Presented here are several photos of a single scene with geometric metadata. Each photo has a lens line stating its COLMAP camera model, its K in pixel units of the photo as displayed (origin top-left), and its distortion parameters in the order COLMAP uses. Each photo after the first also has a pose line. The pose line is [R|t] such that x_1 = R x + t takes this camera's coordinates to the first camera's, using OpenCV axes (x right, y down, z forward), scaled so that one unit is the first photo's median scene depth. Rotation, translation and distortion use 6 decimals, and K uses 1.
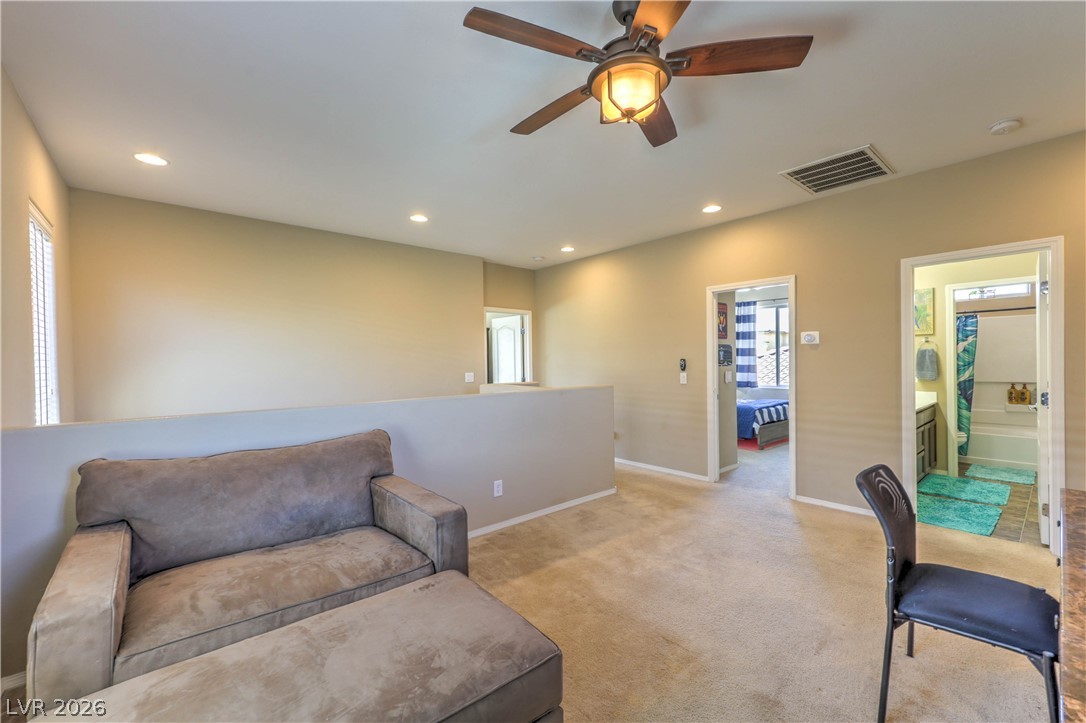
lens RADIAL K [[448.2, 0, 545.4], [0, 448.2, 364.2], [0, 0, 1]] dist [0.008410, 0.000560]
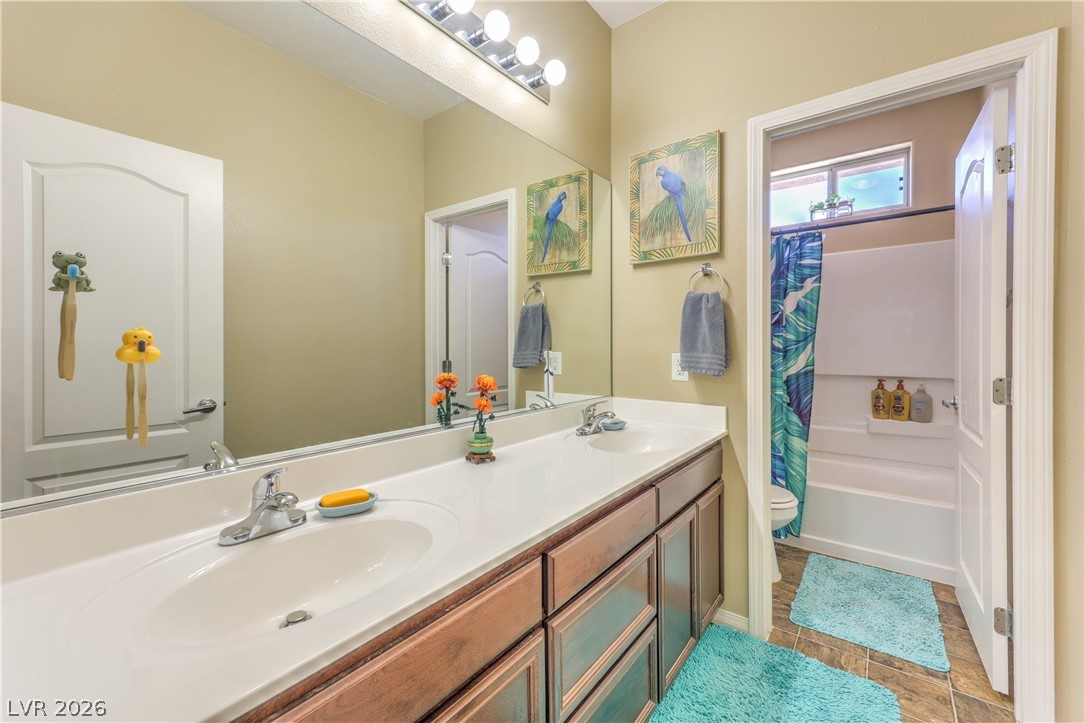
lens RADIAL K [[447.8, 0, 539.8], [0, 447.8, 355.2], [0, 0, 1]] dist [0.008410, 0.000560]
pose [[0.981702, 0.002724, 0.190404, 0.579088], [-0.004466, 0.999952, 0.008723, 0.013925], [-0.190371, -0.009413, 0.981667, 0.596142]]
